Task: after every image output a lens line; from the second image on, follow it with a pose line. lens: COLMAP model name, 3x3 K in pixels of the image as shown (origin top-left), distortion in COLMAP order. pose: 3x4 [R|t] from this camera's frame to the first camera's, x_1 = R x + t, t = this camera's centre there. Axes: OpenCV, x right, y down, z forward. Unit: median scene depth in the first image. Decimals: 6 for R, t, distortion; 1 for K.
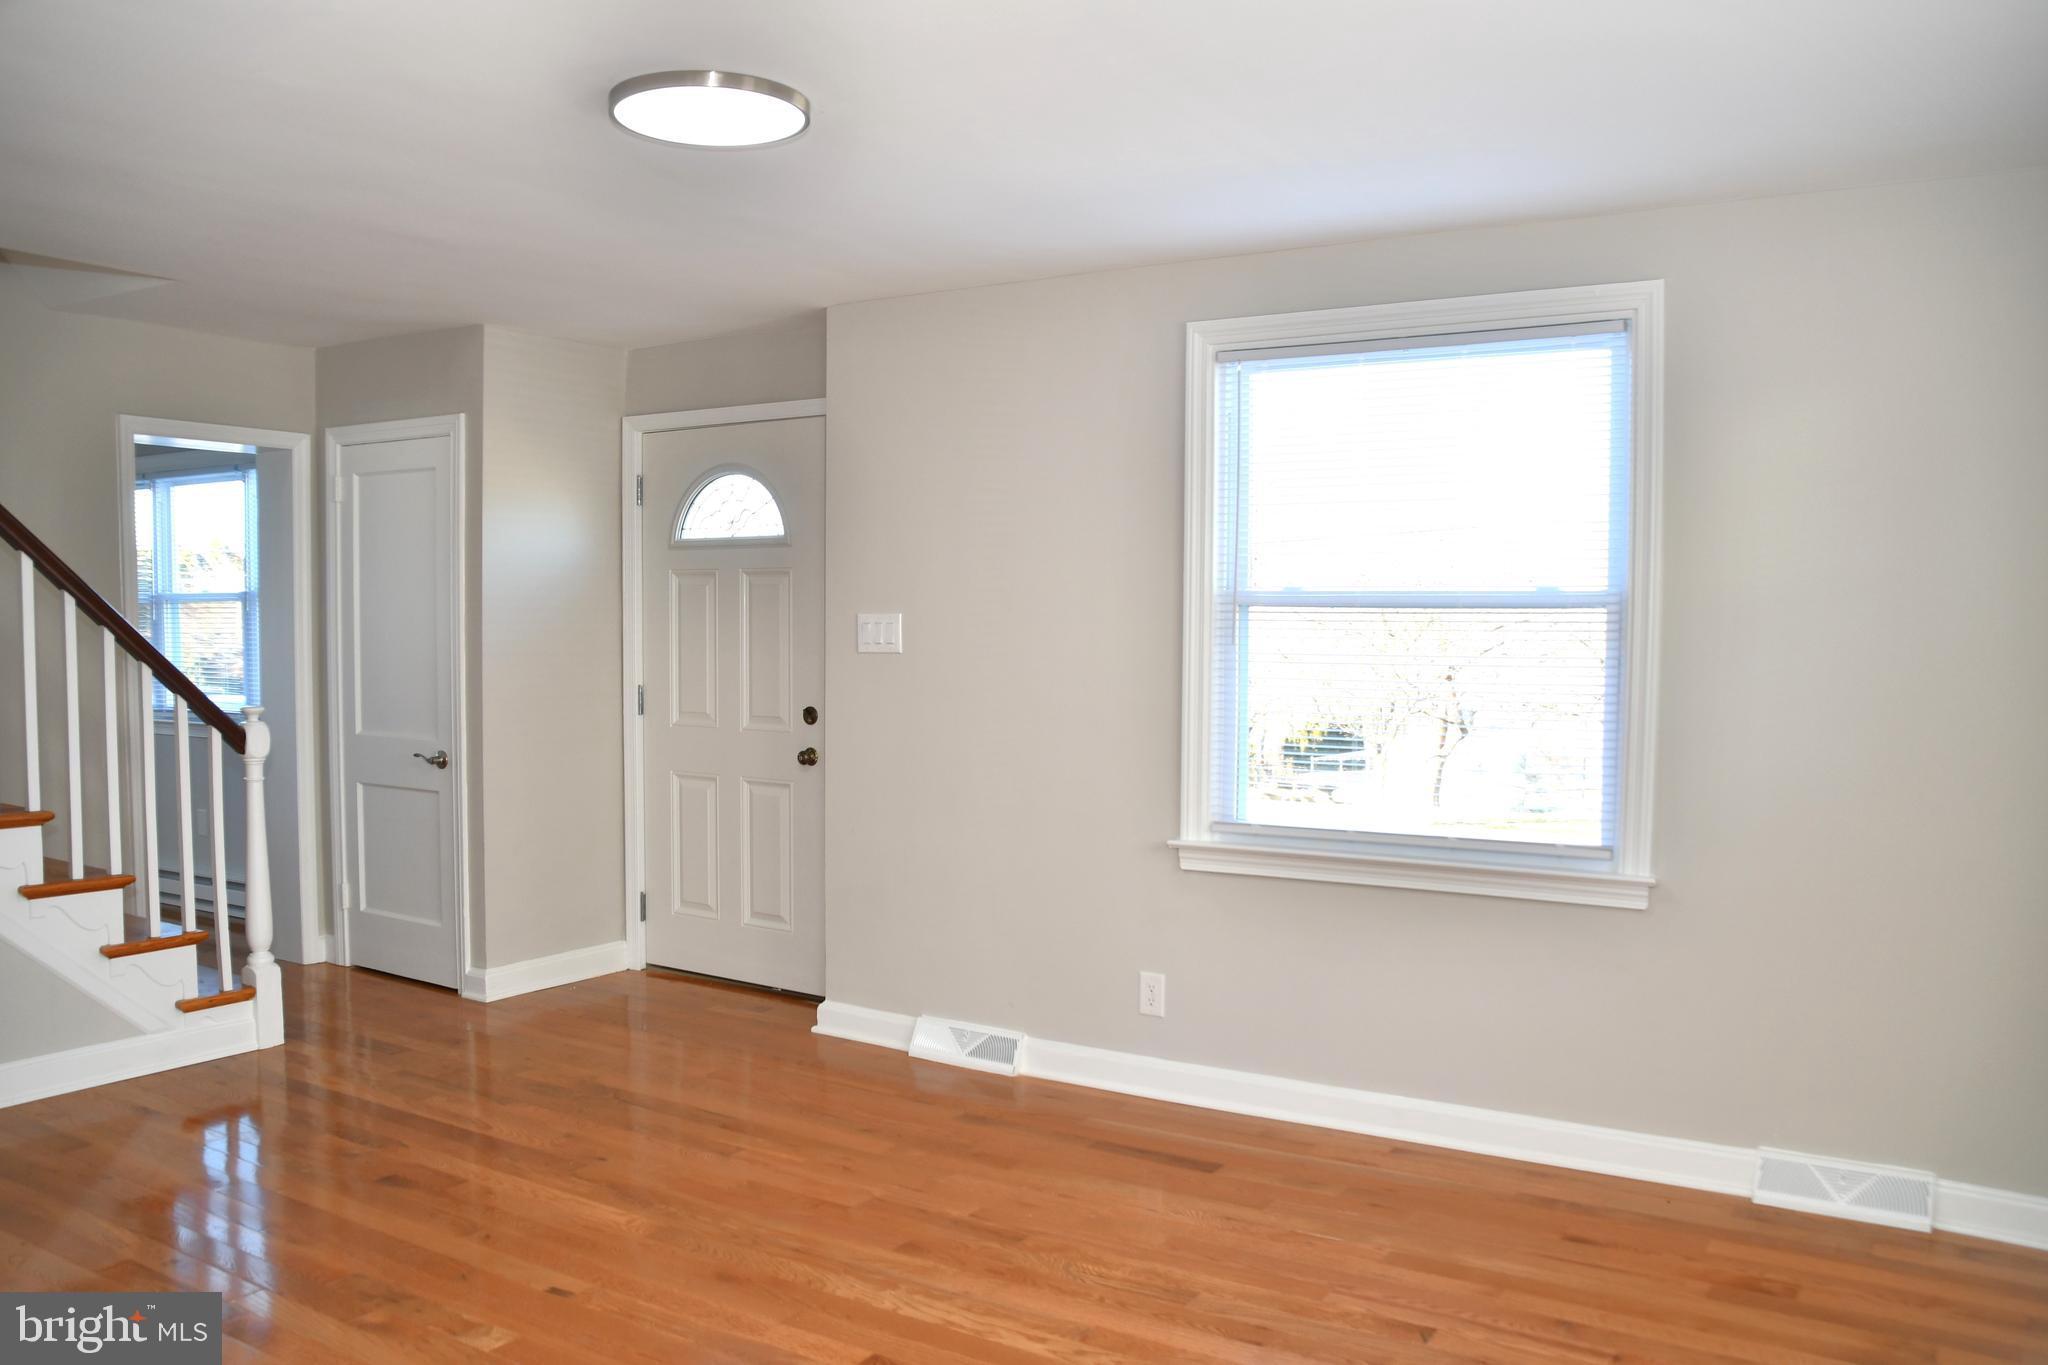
lens RADIAL K [[1675.4, 0, 1022.4], [0, 1675.4, 728.7], [0, 0, 1]] dist [-0.149688, 0.105327]
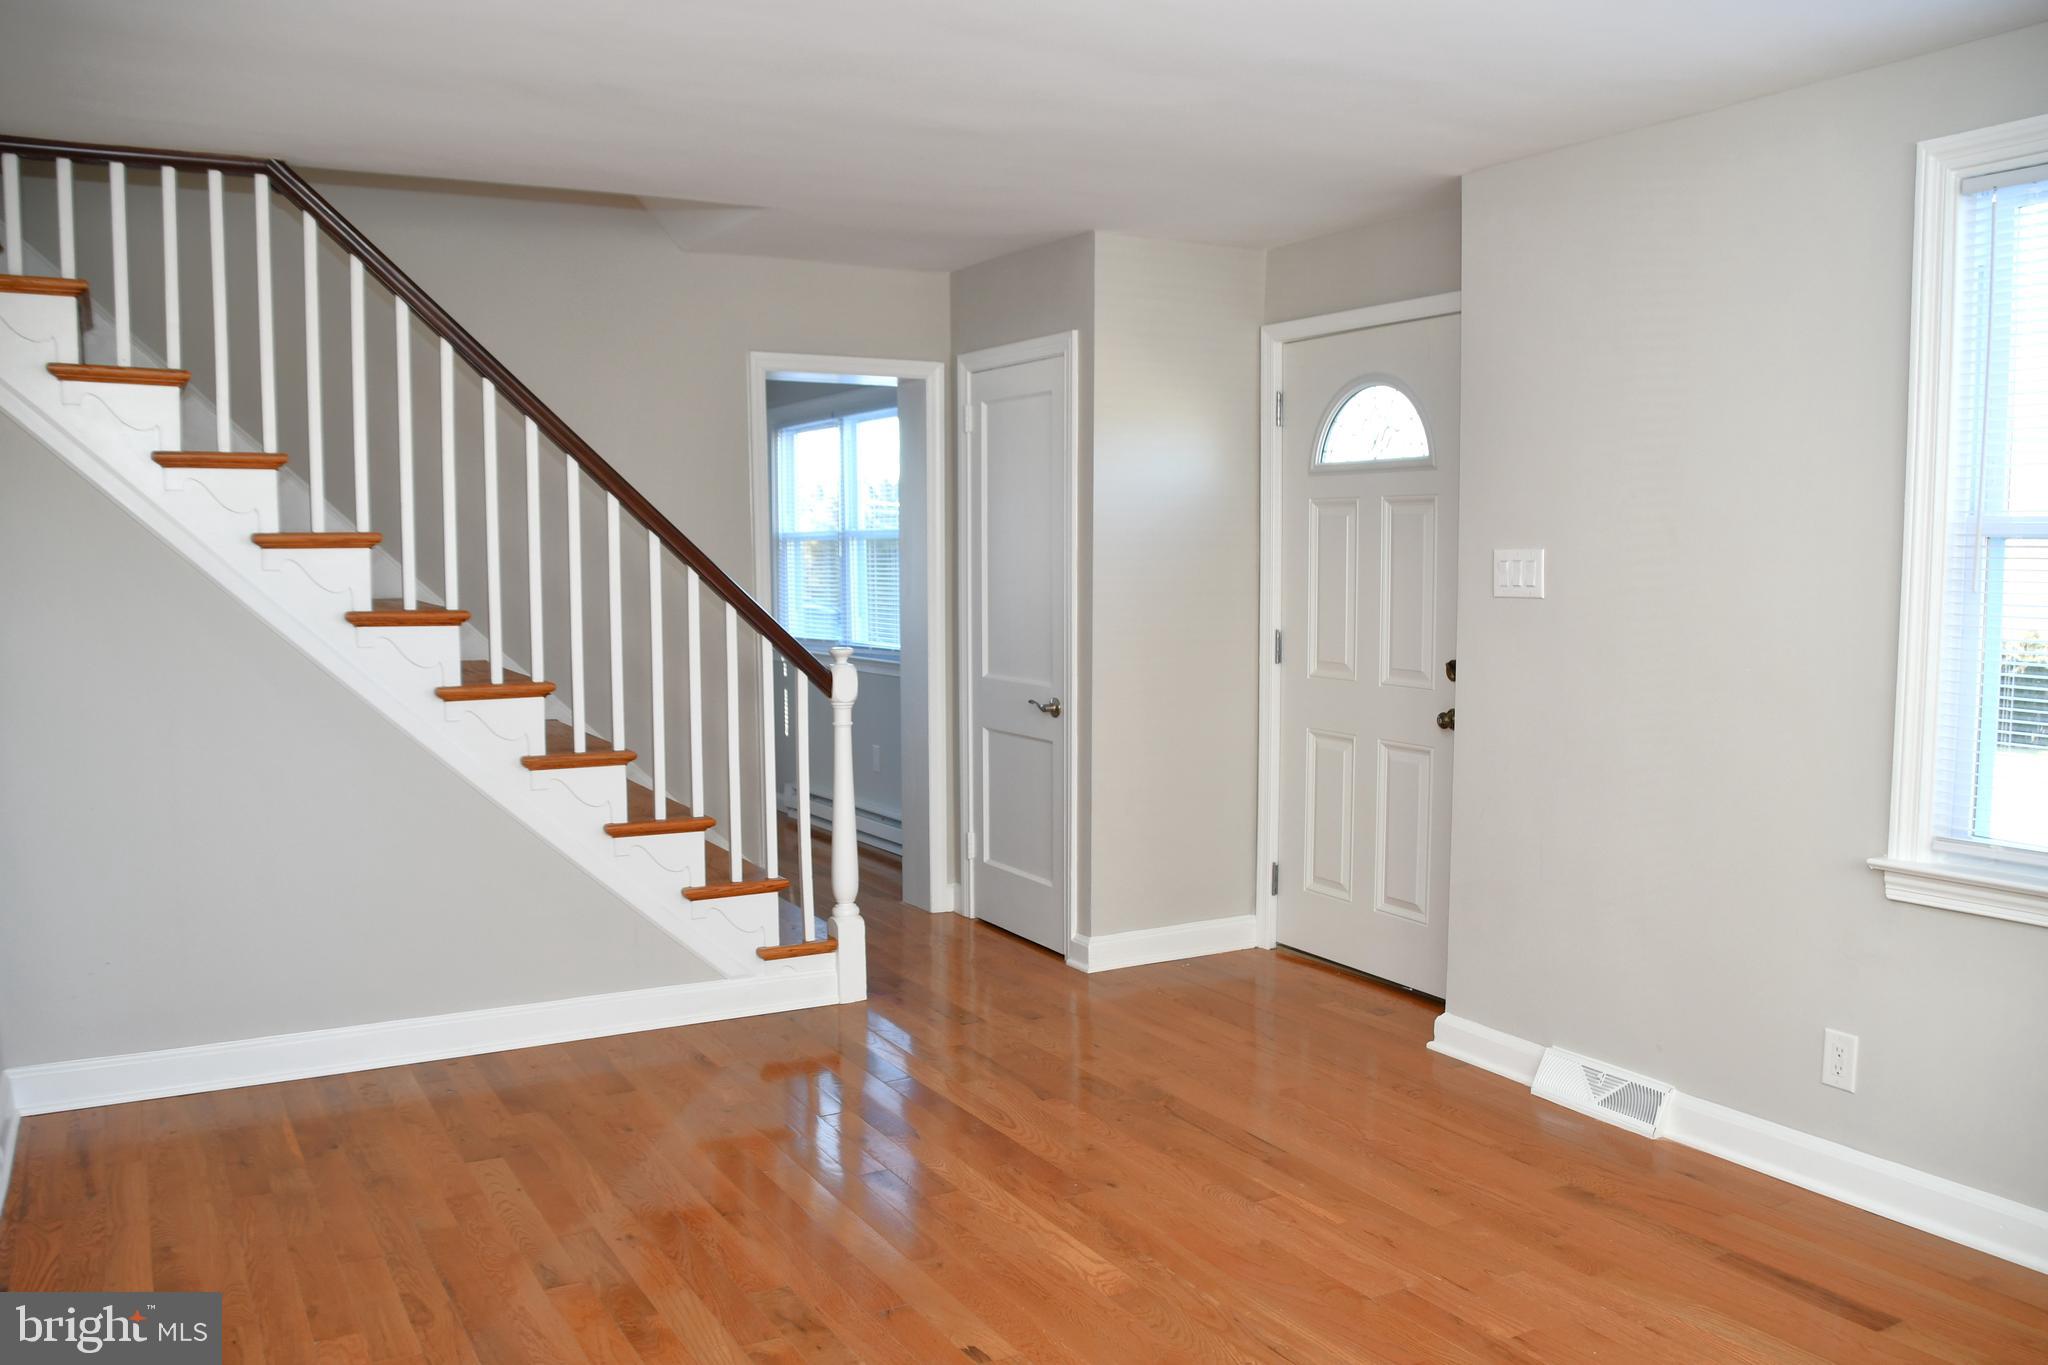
lens RADIAL K [[1675.4, 0, 1022.4], [0, 1675.4, 728.7], [0, 0, 1]] dist [-0.149688, 0.105327]
pose [[0.879657, 0.041078, -0.473831, 0.086397], [-0.022109, 0.998718, 0.045537, -0.013136], [0.475094, -0.029581, 0.879438, 0.179942]]
